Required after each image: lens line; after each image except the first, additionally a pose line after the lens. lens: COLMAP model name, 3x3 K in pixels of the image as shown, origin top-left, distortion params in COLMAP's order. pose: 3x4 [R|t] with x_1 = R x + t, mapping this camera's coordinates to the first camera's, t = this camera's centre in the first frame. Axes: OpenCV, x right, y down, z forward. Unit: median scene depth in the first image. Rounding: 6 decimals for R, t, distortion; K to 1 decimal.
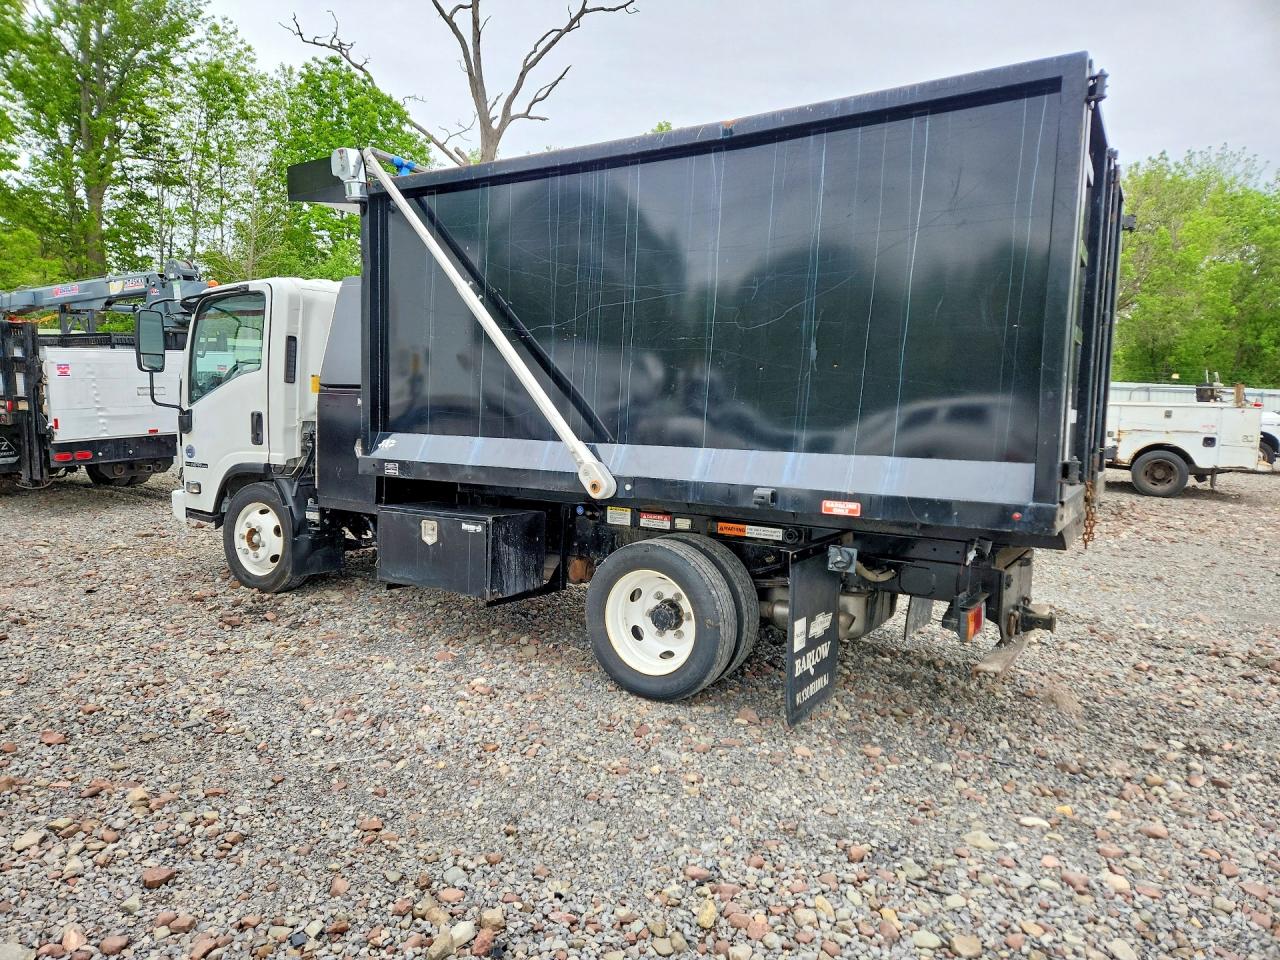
lens RADIAL K [[873.6, 0, 619.3], [0, 873.6, 479.3], [0, 0, 1]] dist [0.056663, 0.000693]
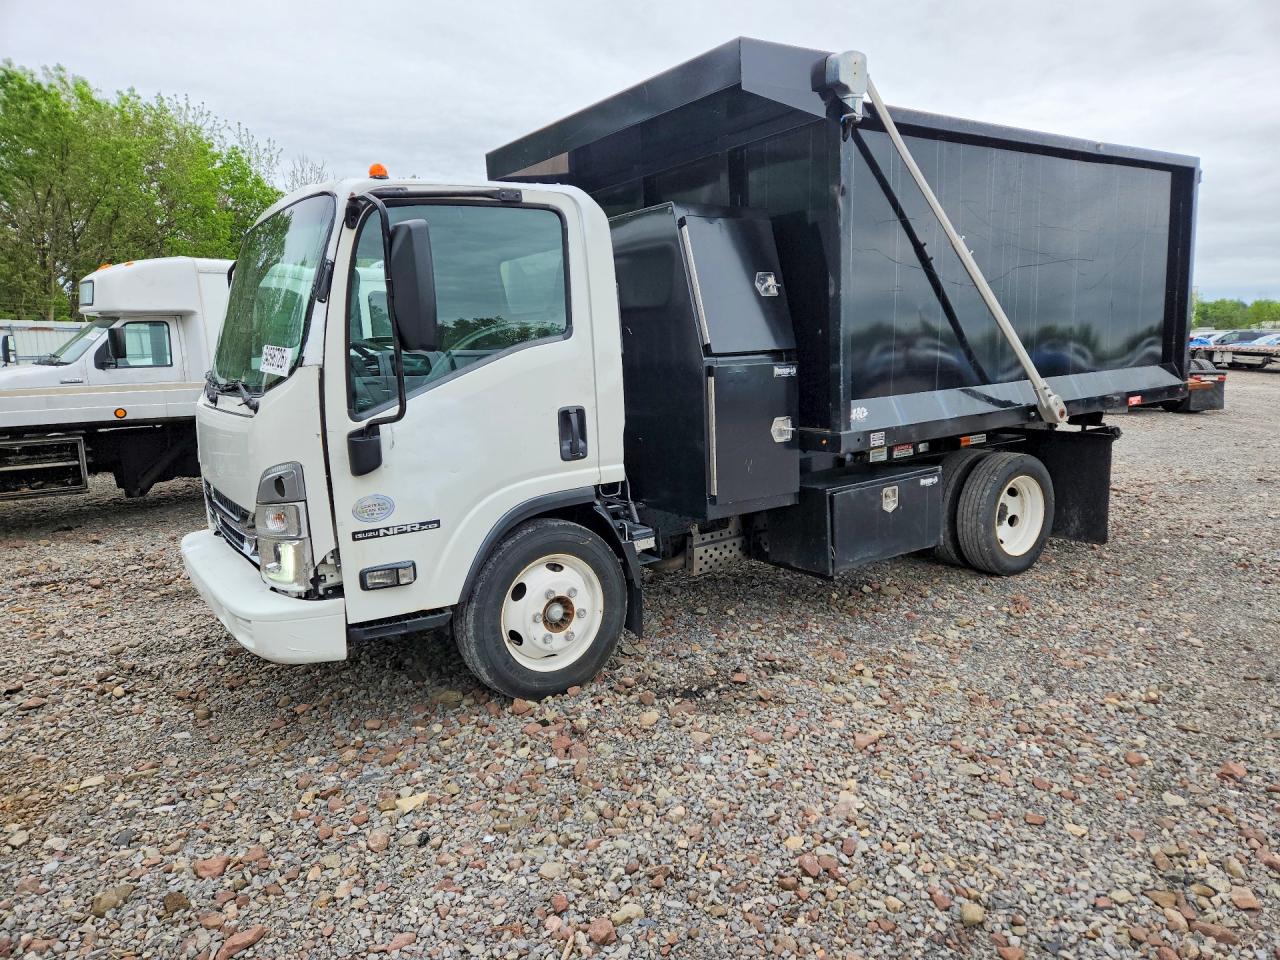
lens RADIAL K [[873.6, 0, 619.3], [0, 873.6, 479.3], [0, 0, 1]] dist [0.056663, 0.000693]
pose [[0.359129, -0.183566, 0.915057, -1.290738], [0.128662, 0.980843, 0.146267, -0.149165], [-0.924377, 0.065204, 0.375867, 0.993633]]
